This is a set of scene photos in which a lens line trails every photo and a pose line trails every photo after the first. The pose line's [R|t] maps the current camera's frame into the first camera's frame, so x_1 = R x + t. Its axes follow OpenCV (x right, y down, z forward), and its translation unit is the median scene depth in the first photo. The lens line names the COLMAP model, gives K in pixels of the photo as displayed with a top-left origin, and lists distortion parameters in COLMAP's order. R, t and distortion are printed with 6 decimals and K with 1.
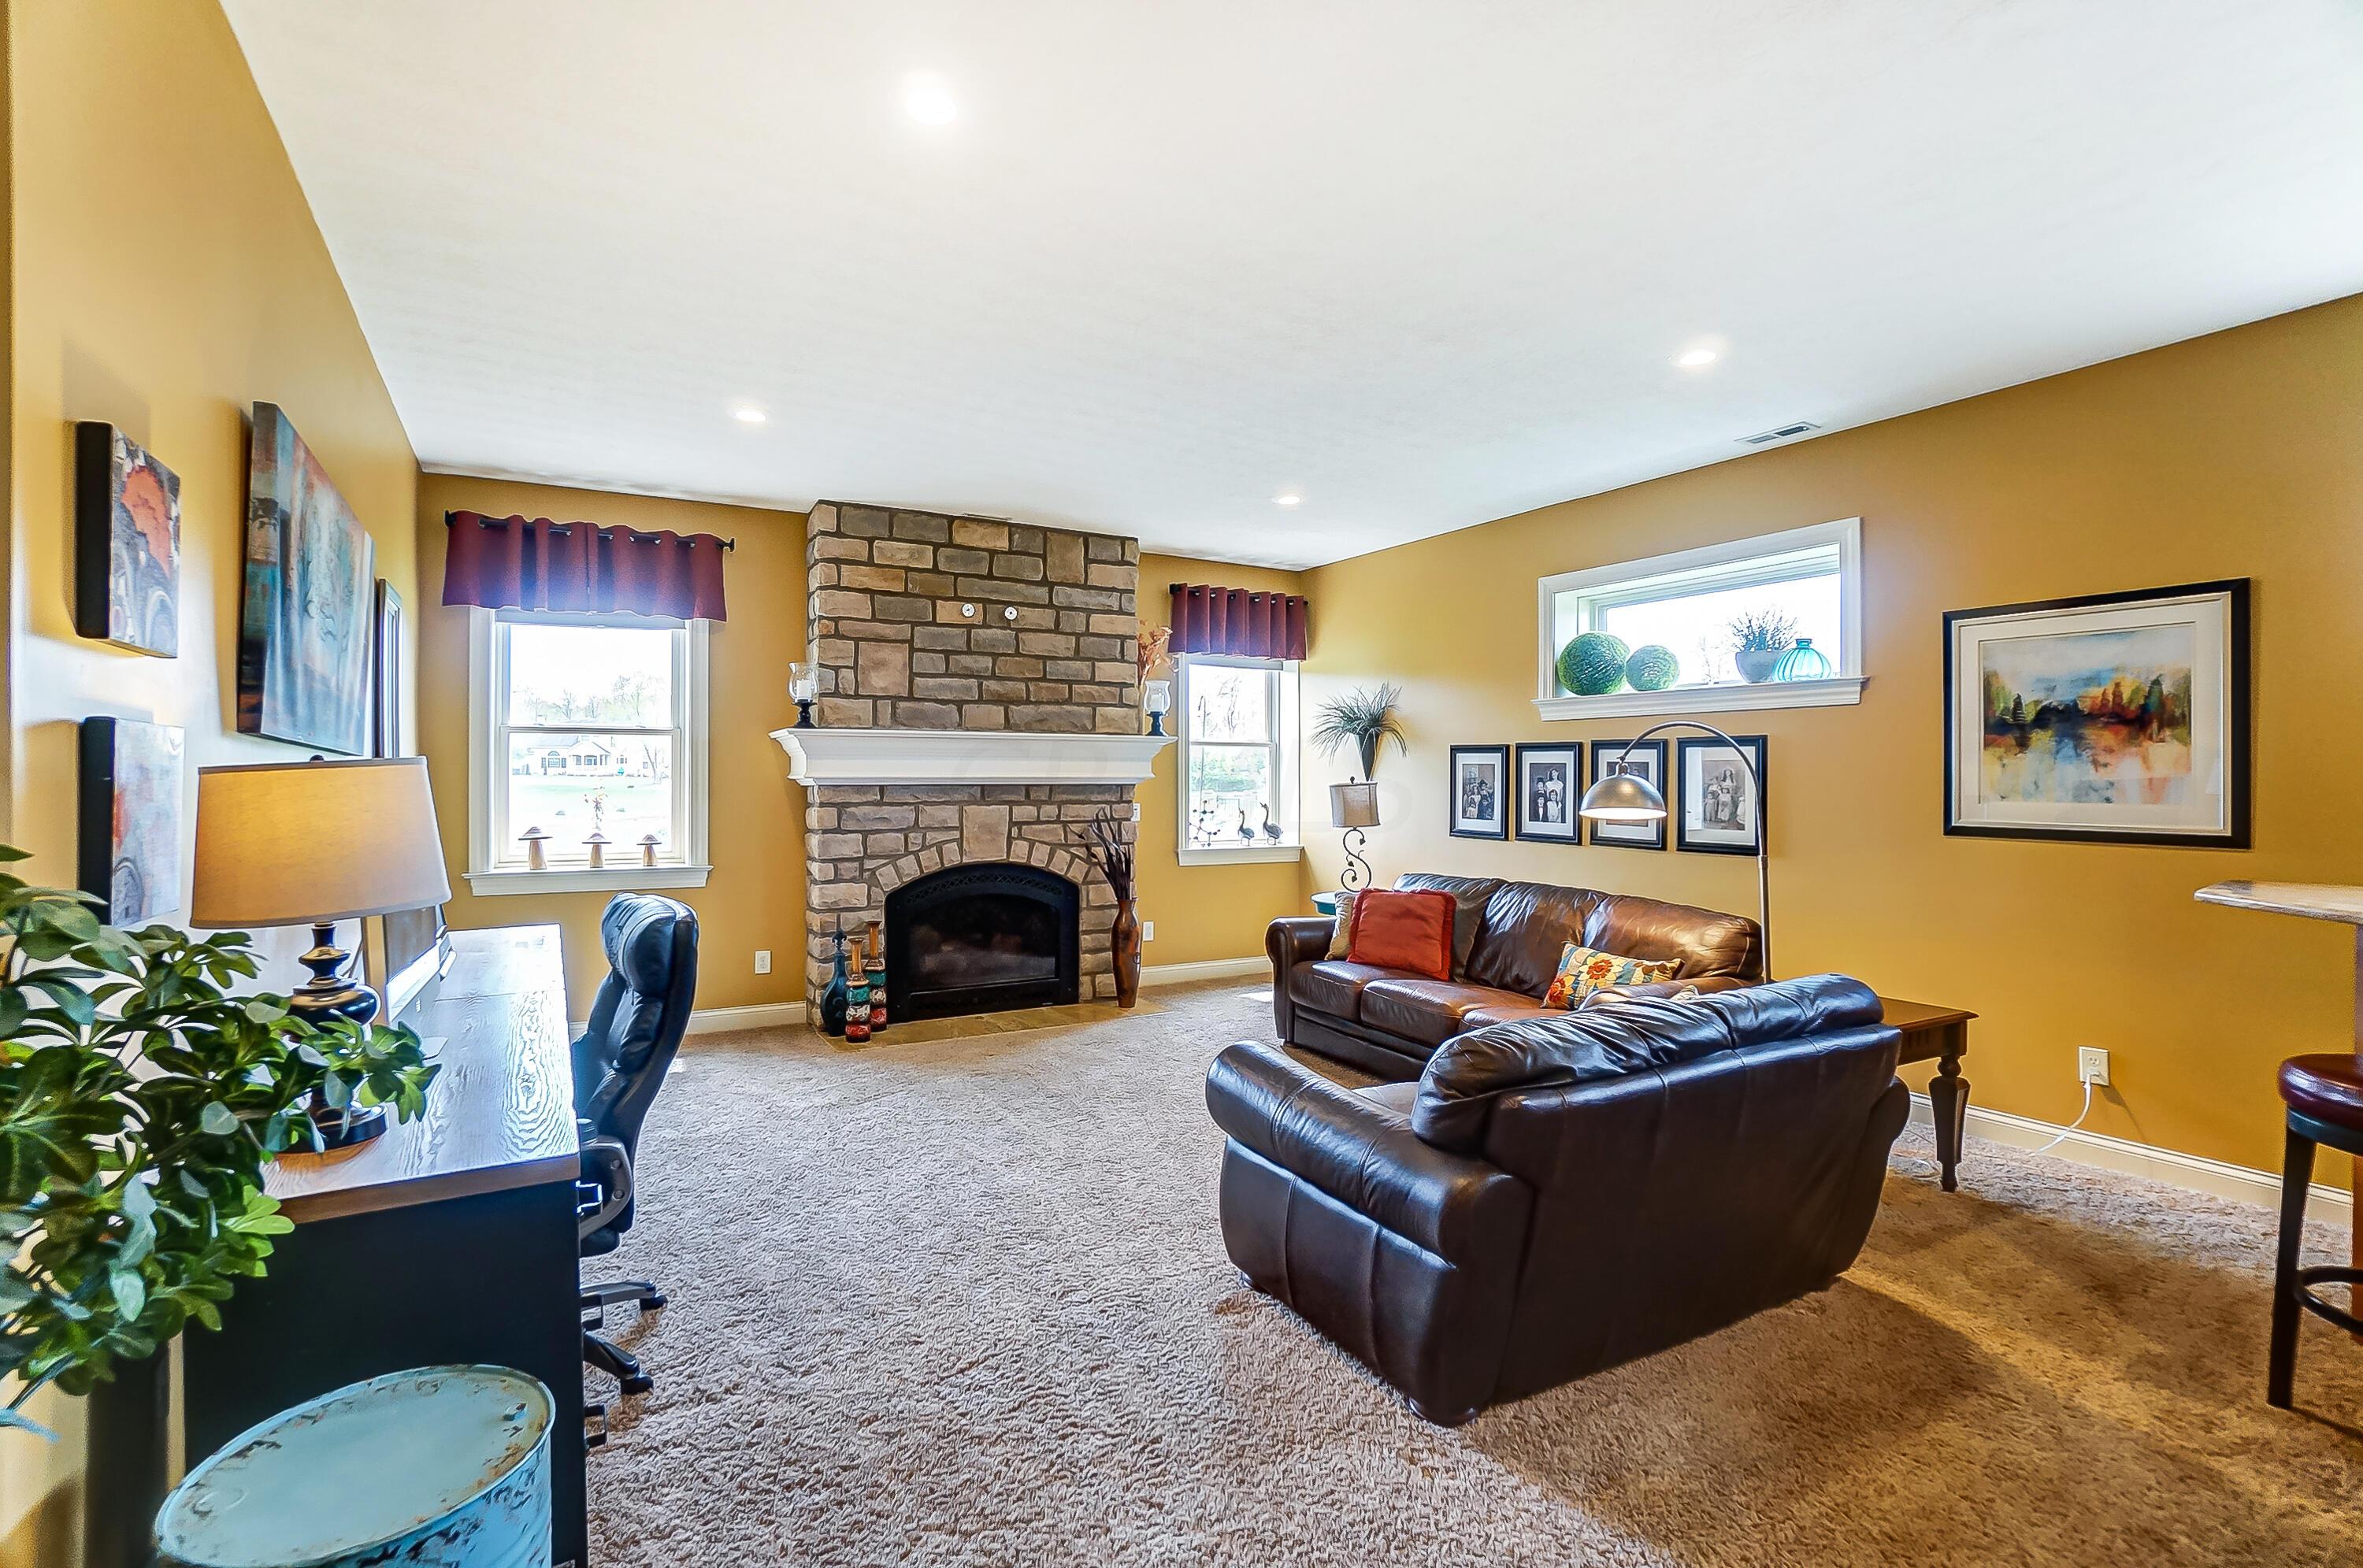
lens RADIAL K [[1069.4, 0, 1163.7], [0, 1069.4, 773.0], [0, 0, 1]] dist [-0.038473, 0.013370]
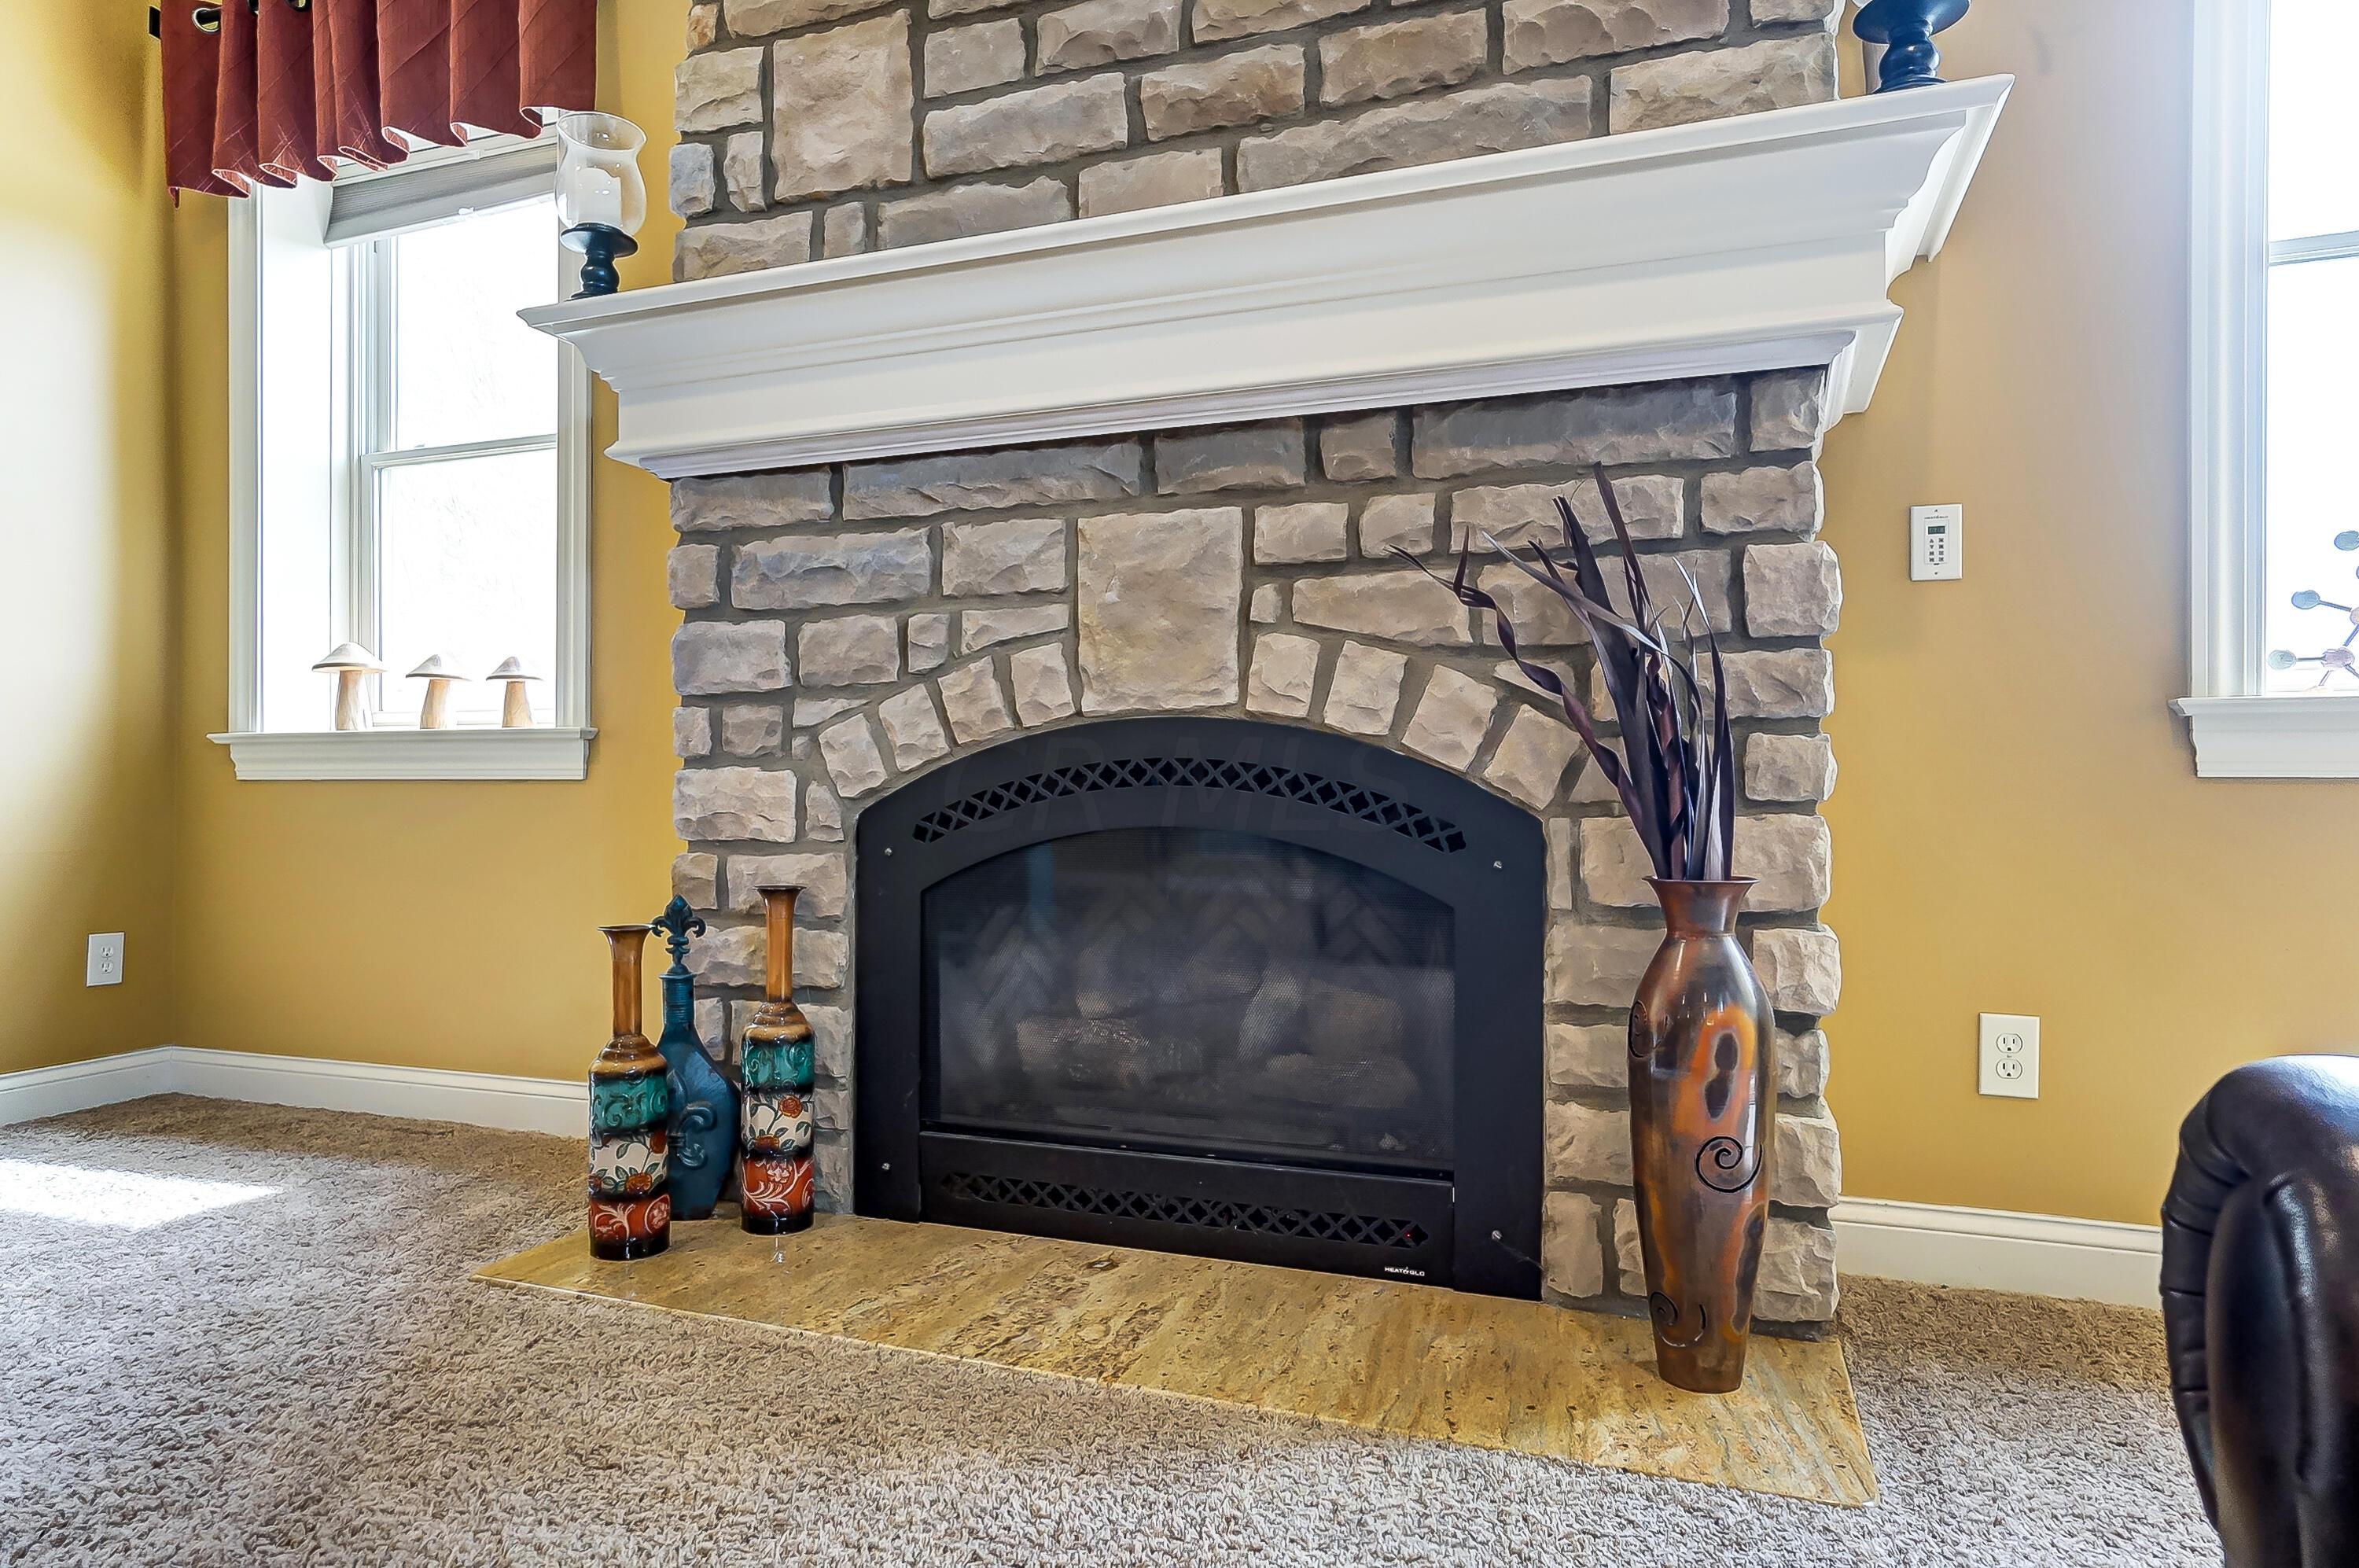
lens RADIAL K [[1443.8, 0, 1180.4], [0, 1443.8, 782.2], [0, 0, 1]] dist [-0.029597, -0.000121]
pose [[0.620229, -0.002281, -0.784417, 0.134611], [0.008663, 0.999955, 0.003942, 0.101087], [0.784373, -0.009240, 0.620221, 0.777563]]
